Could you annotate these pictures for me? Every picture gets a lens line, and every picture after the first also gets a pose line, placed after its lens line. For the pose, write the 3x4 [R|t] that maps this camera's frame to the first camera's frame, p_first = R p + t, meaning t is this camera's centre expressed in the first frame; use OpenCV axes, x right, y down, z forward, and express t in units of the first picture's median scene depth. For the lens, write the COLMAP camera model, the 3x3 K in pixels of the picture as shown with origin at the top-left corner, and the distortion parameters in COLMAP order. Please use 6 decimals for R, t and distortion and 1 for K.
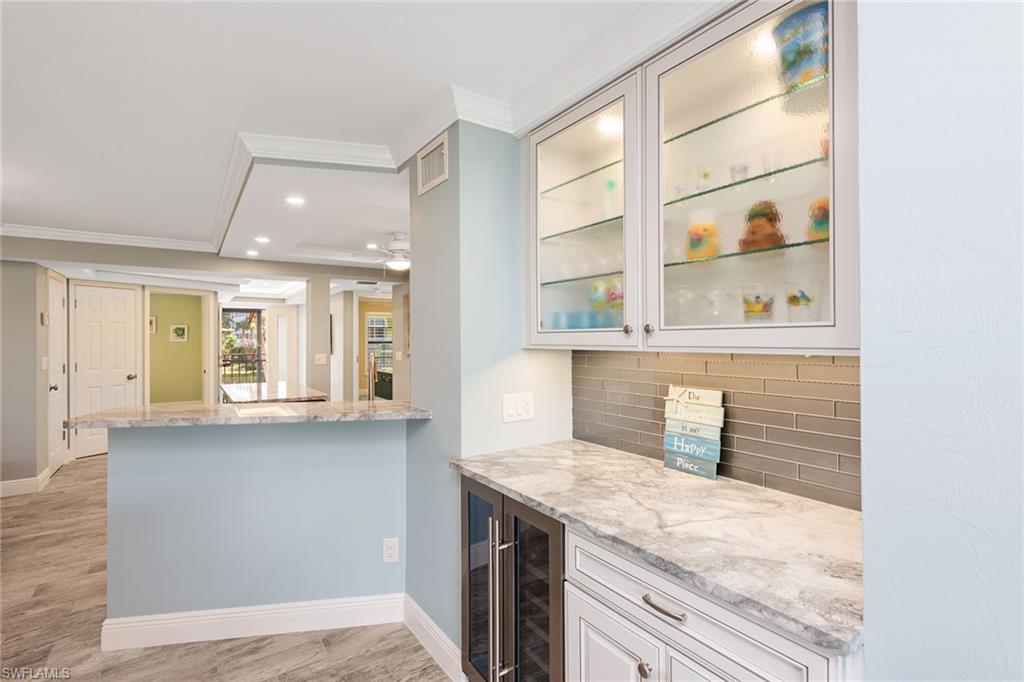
lens RADIAL K [[470.2, 0, 512.0], [0, 470.2, 341.0], [0, 0, 1]] dist [0.018870, -0.011173]
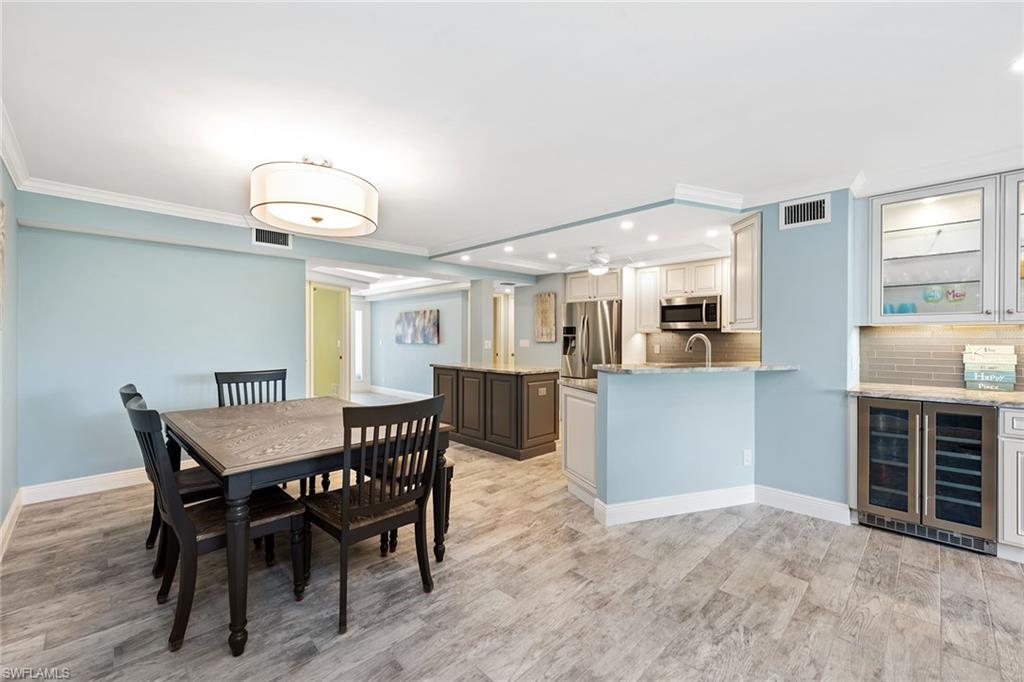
lens RADIAL K [[423.8, 0, 500.1], [0, 423.8, 339.9], [0, 0, 1]] dist [0.001367, -0.000148]
pose [[0.986469, 0.006089, 0.163835, -1.412595], [-0.005786, 0.999981, -0.002323, 0.072769], [-0.163846, 0.001344, 0.986485, -0.263233]]
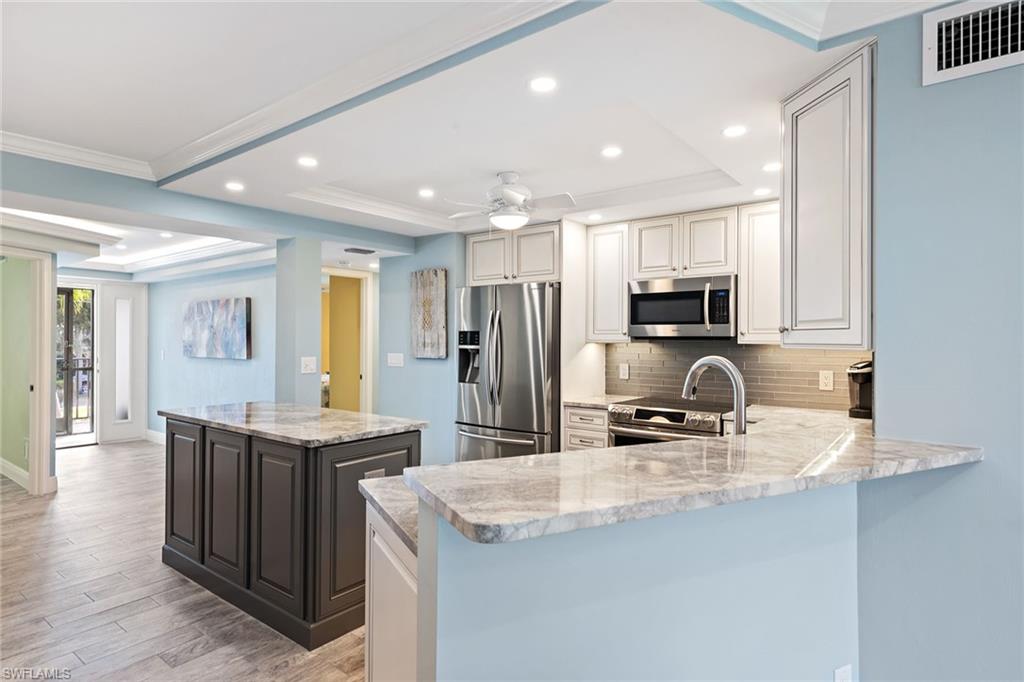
lens RADIAL K [[553.9, 0, 512.0], [0, 553.9, 341.0], [0, 0, 1]] dist [0.011562, -0.000191]
pose [[0.952849, 0.008374, 0.303330, -0.942474], [-0.006550, 0.999954, -0.007031, 0.023959], [-0.303375, 0.004713, 0.952860, 0.509762]]
